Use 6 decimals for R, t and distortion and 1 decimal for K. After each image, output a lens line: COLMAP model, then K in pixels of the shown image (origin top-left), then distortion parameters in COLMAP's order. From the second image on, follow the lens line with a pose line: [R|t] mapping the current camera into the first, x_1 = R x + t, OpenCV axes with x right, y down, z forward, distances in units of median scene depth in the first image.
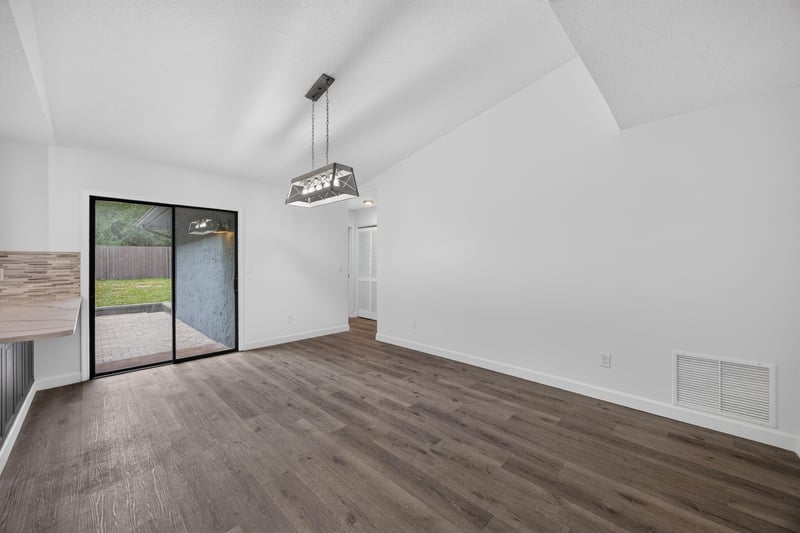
lens RADIAL K [[310.2, 0, 400.0], [0, 310.2, 266.5], [0, 0, 1]] dist [-0.000880, 0.000069]
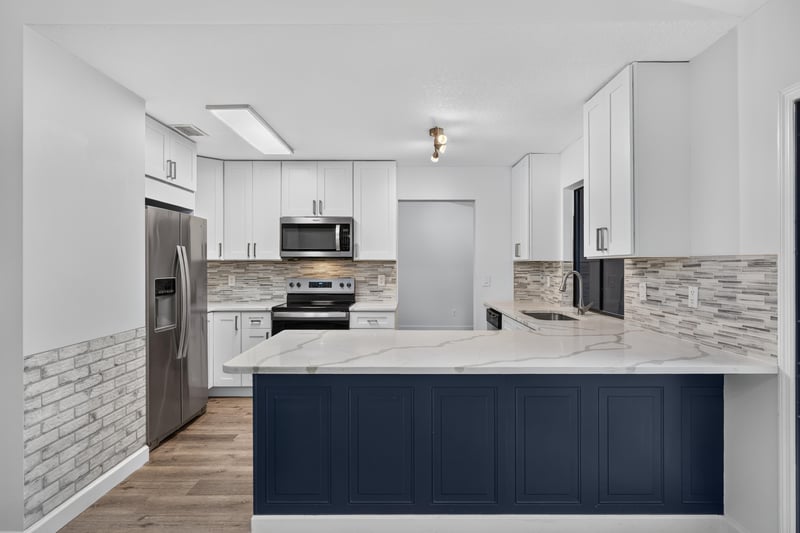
lens RADIAL K [[433.9, 0, 400.0], [0, 433.9, 266.5], [0, 0, 1]] dist [0.000333, 0.000309]
pose [[-0.713537, 0.003877, -0.700607, -0.298123], [-0.006828, 0.999899, 0.012488, -0.034116], [0.700585, 0.013694, -0.713438, 1.070288]]
